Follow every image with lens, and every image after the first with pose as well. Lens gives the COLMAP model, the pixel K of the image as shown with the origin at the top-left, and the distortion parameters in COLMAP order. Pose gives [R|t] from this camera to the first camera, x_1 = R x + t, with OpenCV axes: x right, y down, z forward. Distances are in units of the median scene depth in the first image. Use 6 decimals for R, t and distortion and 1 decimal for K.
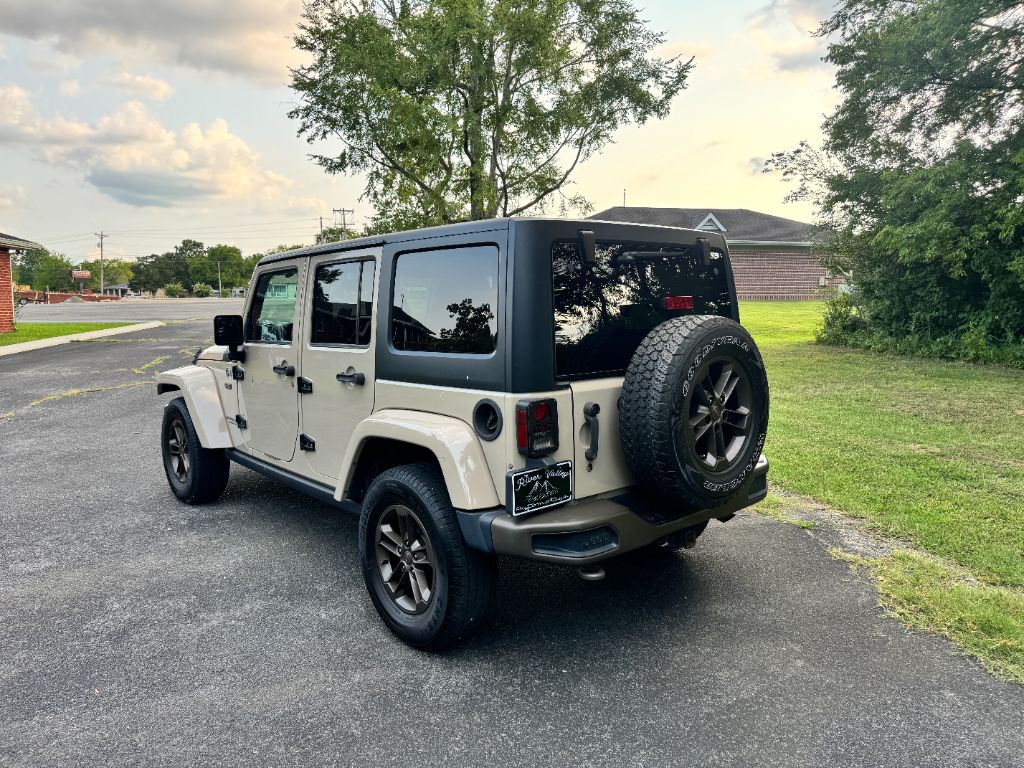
lens RADIAL K [[742.8, 0, 521.5], [0, 742.8, 382.3], [0, 0, 1]] dist [0.020398, -0.022156]
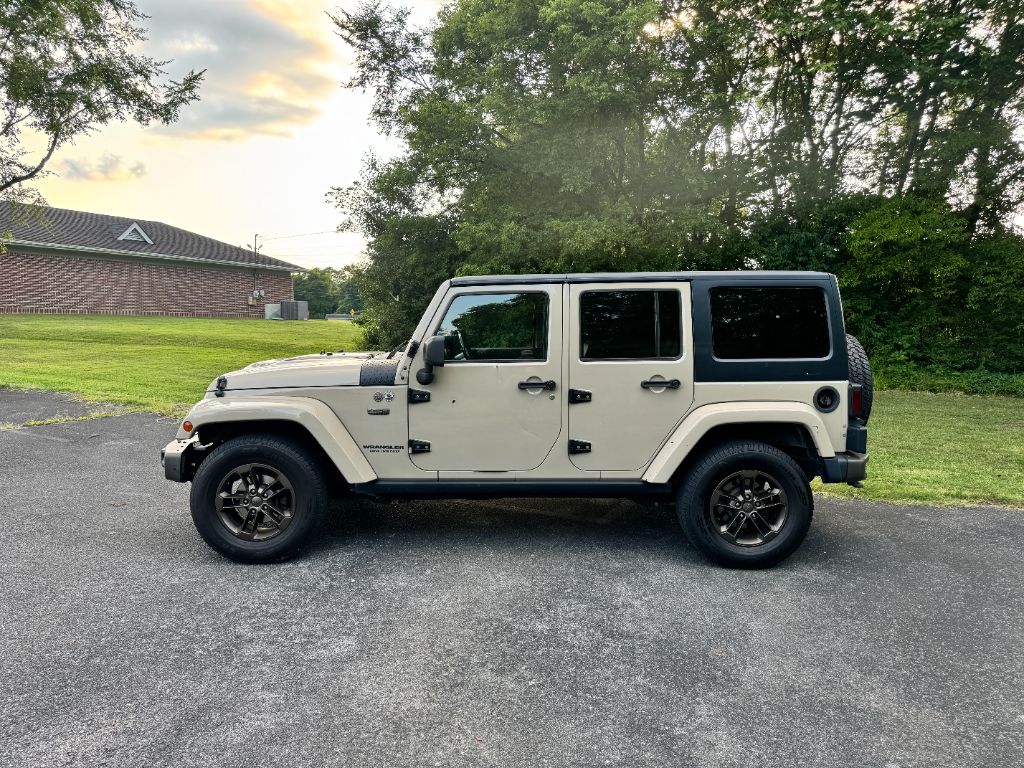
lens RADIAL K [[742.8, 0, 513.3], [0, 742.8, 375.6], [0, 0, 1]] dist [0.020398, -0.022156]
pose [[0.631326, -0.044679, 0.774230, -0.249954], [0.068832, 0.997627, 0.001443, -0.007123], [-0.772457, 0.052381, 0.632903, 0.073358]]
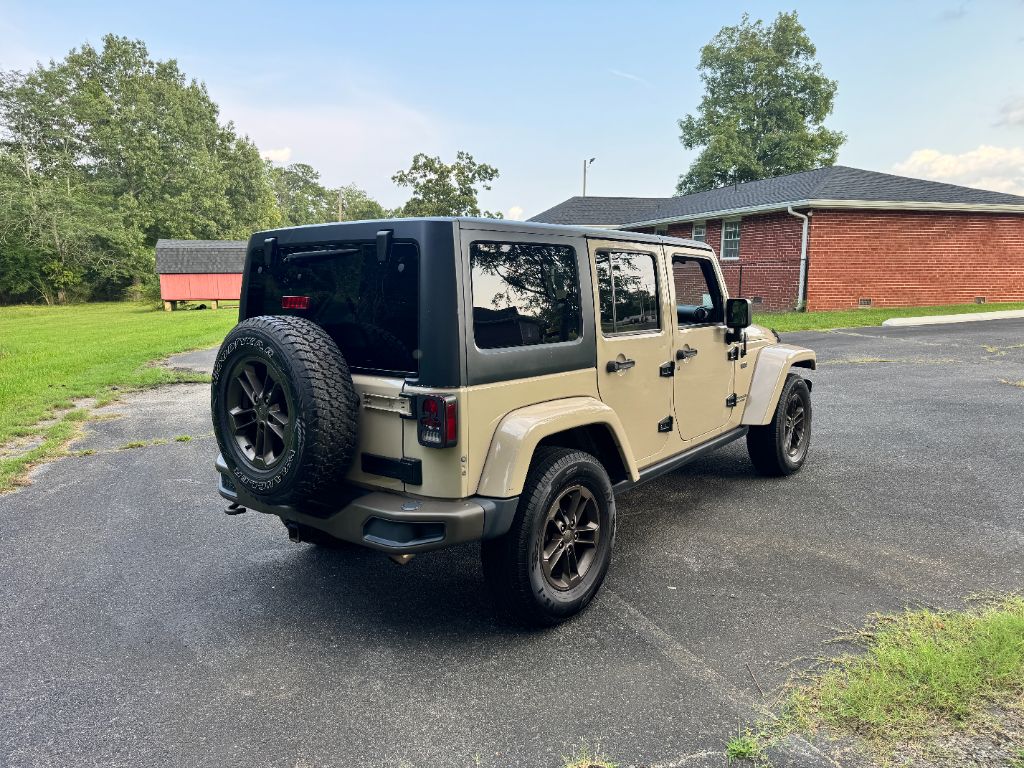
lens RADIAL K [[742.8, 0, 512.1], [0, 742.8, 388.5], [0, 0, 1]] dist [0.020398, -0.022156]
pose [[0.118966, 0.156552, -0.980479, 0.201483], [-0.098732, 0.984462, 0.145209, -0.026911], [0.987977, 0.079530, 0.132574, 0.185981]]
